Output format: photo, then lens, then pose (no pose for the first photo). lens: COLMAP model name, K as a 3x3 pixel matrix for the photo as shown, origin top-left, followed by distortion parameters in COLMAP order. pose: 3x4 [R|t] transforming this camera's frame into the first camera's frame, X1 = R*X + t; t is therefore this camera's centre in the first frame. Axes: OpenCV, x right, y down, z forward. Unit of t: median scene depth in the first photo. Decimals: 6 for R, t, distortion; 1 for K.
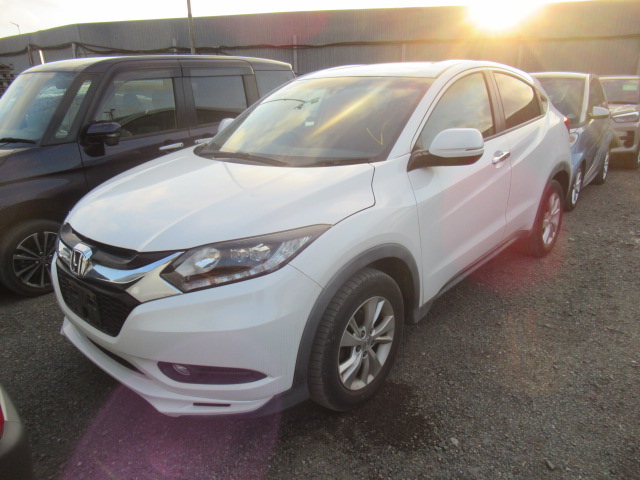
lens RADIAL K [[476.7, 0, 319.5], [0, 476.7, 242.9], [0, 0, 1]] dist [-0.006334, 0.002777]
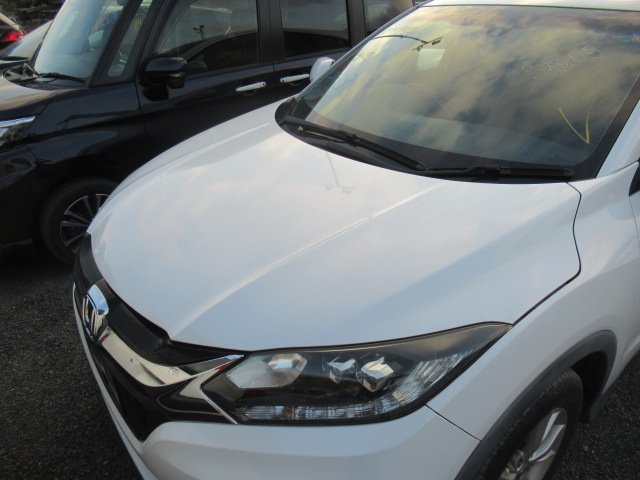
lens RADIAL K [[476.7, 0, 319.5], [0, 476.7, 242.9], [0, 0, 1]] dist [-0.006334, 0.002777]
pose [[0.983495, 0.097152, -0.152639, -0.060163], [-0.069797, 0.982033, 0.175328, -0.111311], [0.166930, -0.161780, 0.972606, 0.242497]]
